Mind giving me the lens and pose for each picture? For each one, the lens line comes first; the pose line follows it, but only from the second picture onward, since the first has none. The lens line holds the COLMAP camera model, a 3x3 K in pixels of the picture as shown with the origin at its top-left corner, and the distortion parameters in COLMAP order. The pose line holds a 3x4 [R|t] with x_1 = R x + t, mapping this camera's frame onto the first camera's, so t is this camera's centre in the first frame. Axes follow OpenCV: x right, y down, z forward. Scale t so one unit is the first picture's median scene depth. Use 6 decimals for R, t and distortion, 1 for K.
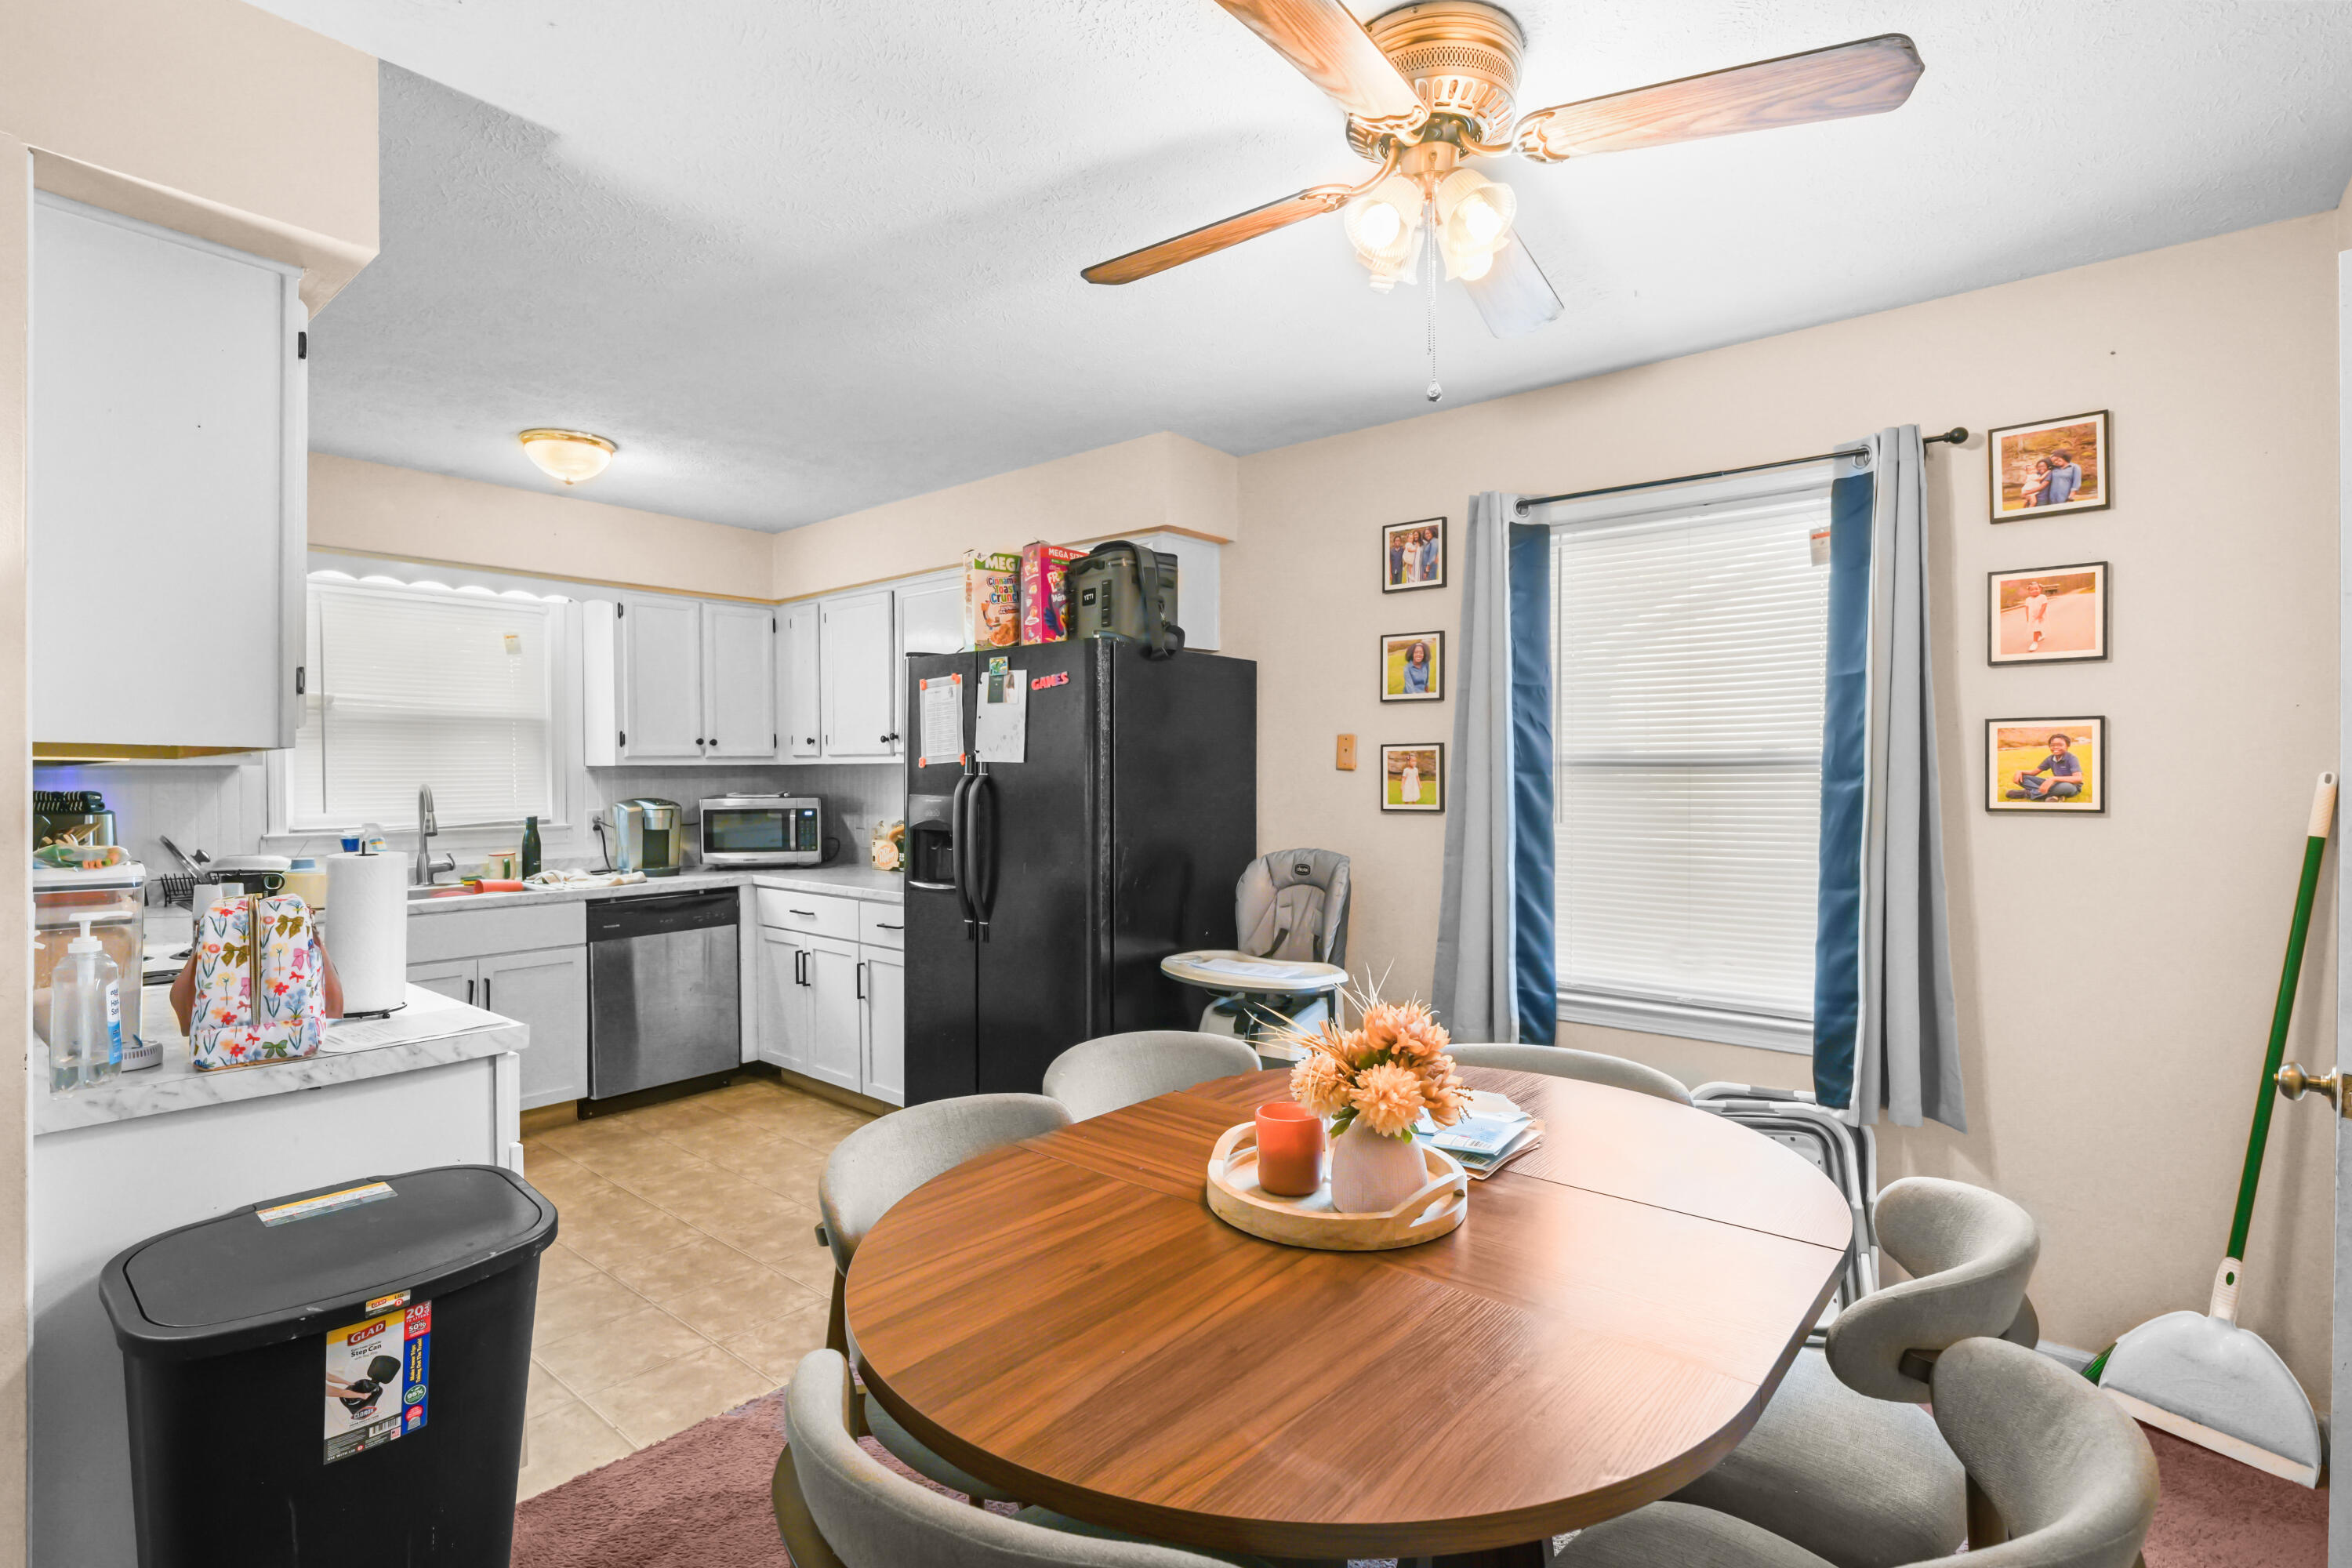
lens RADIAL K [[1126.4, 0, 1167.4], [0, 1126.4, 783.1], [0, 0, 1]] dist [-0.012336, -0.000106]
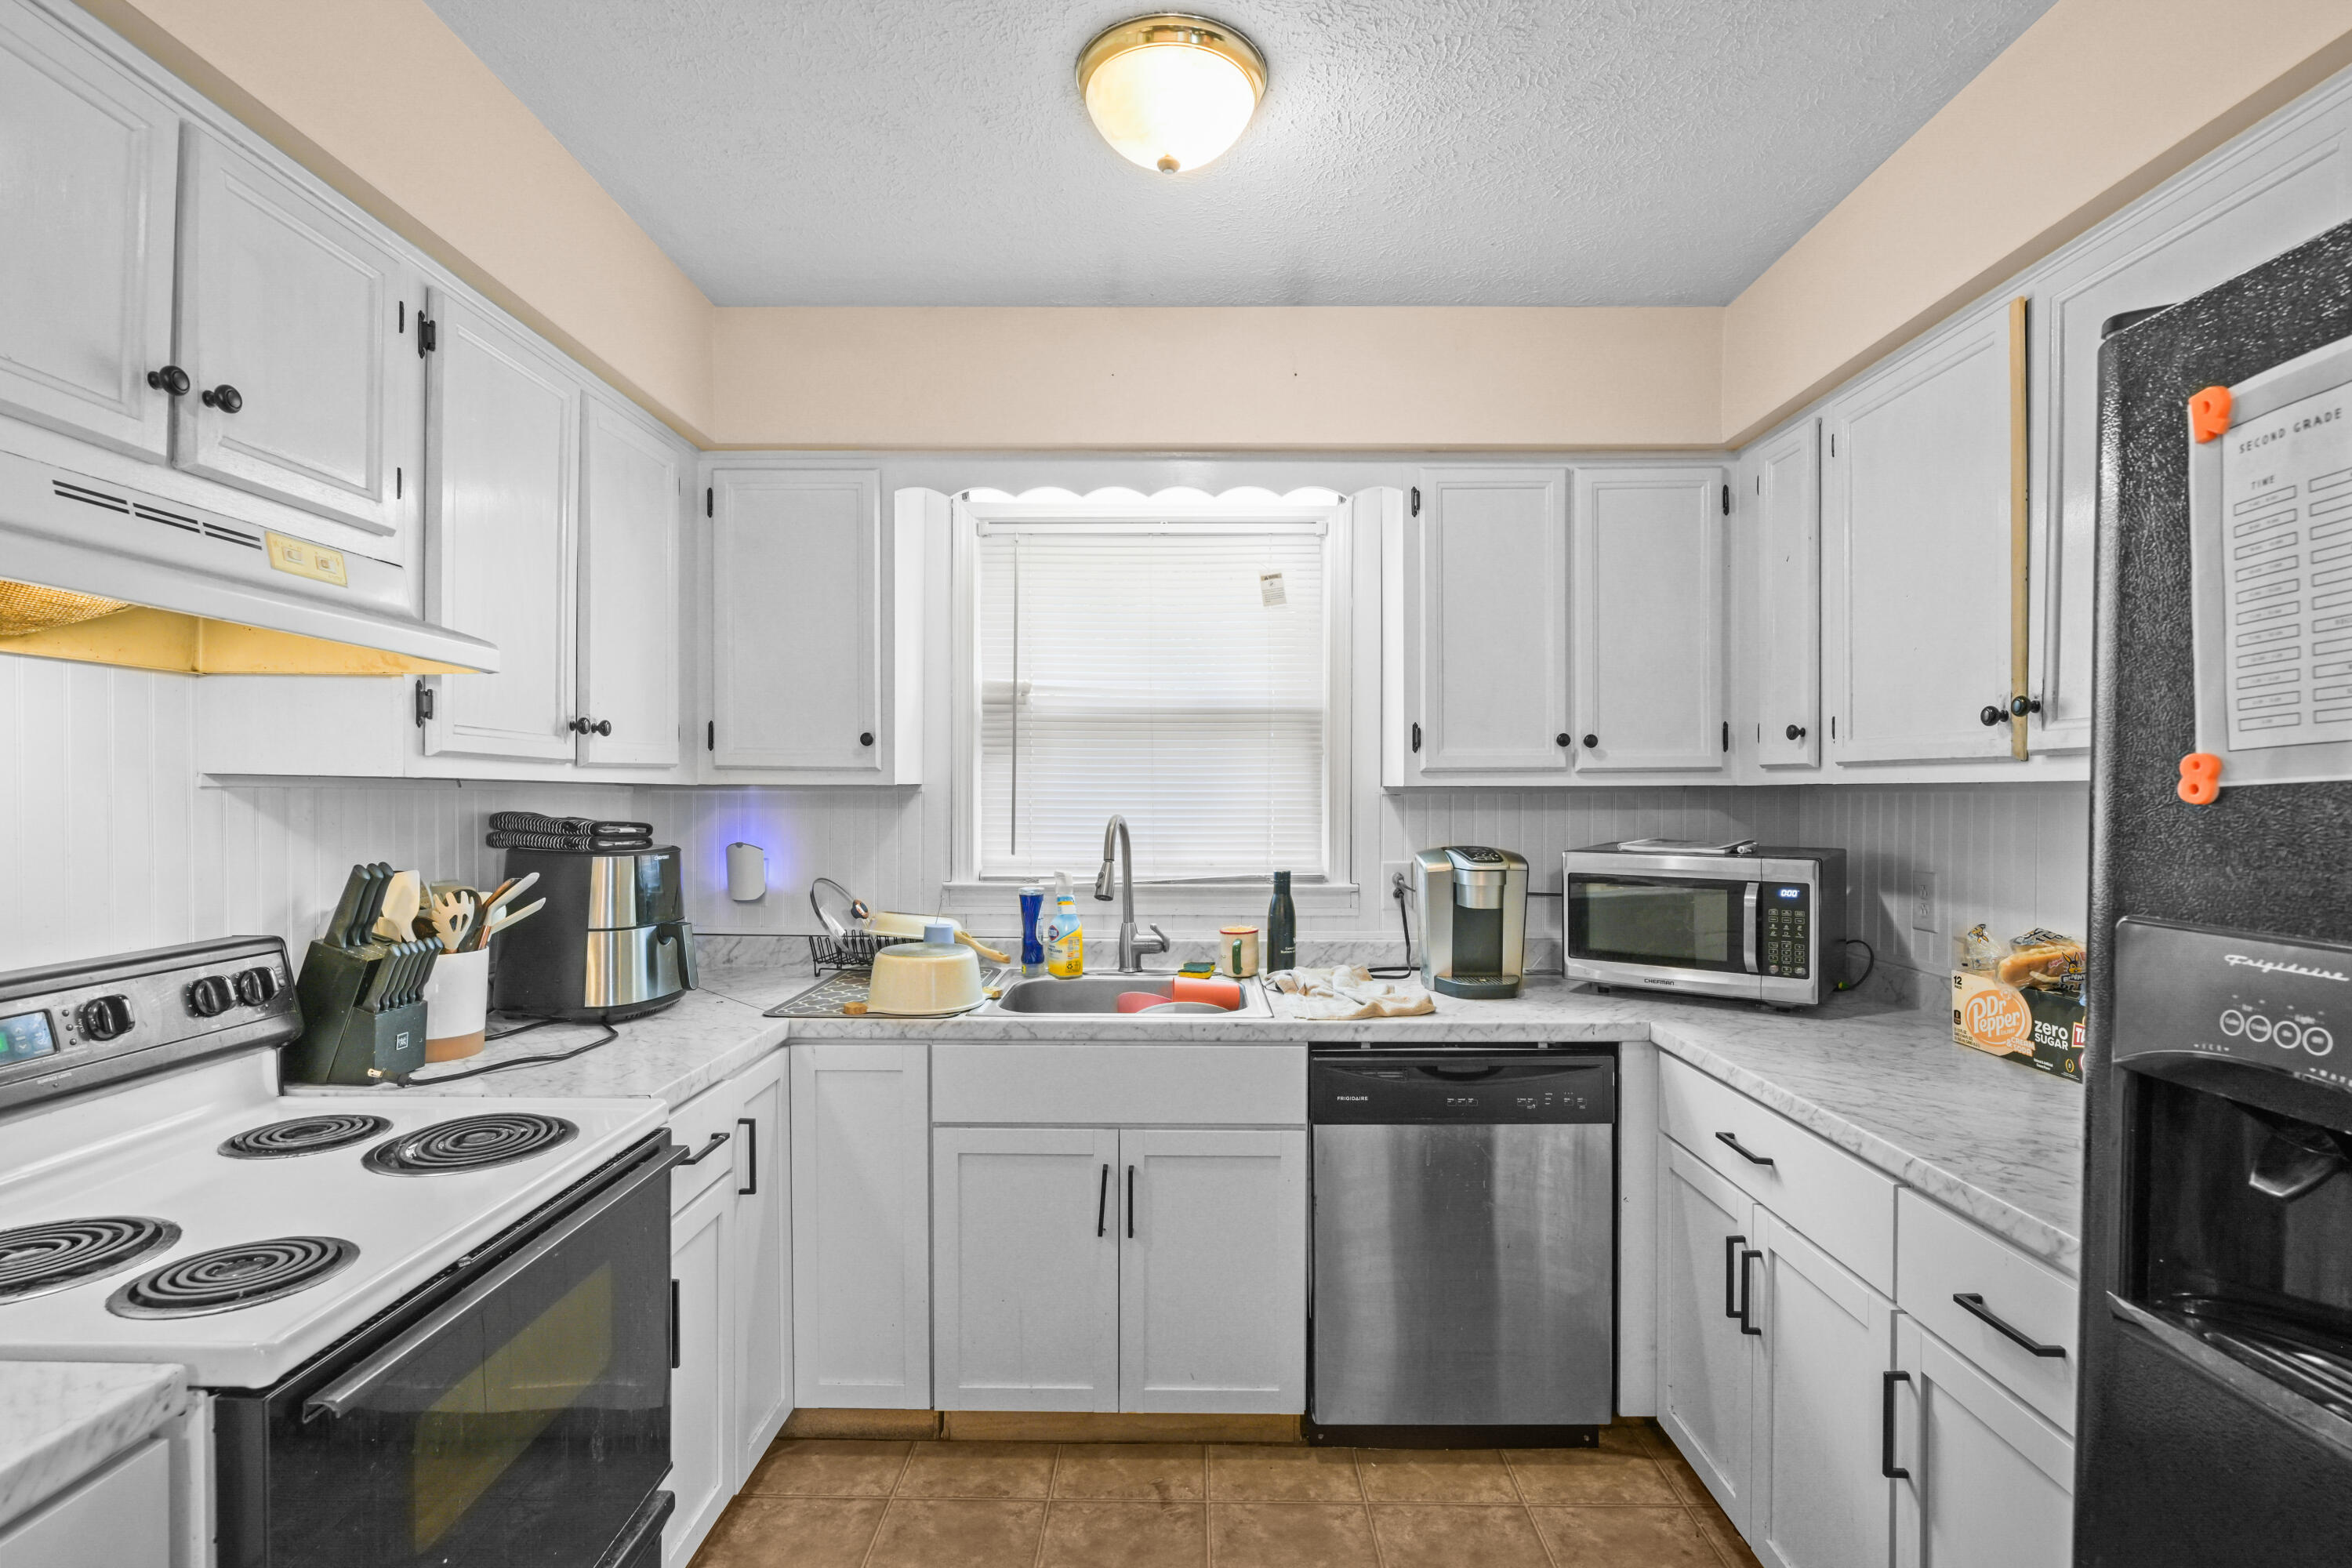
lens RADIAL K [[1126.4, 0, 1166.4], [0, 1126.4, 800.7], [0, 0, 1]] dist [-0.012336, -0.000106]
pose [[0.635495, 0.011876, -0.772014, -0.140973], [-0.013373, 0.999901, 0.004373, -0.009461], [0.771989, 0.007545, 0.635591, 0.559931]]
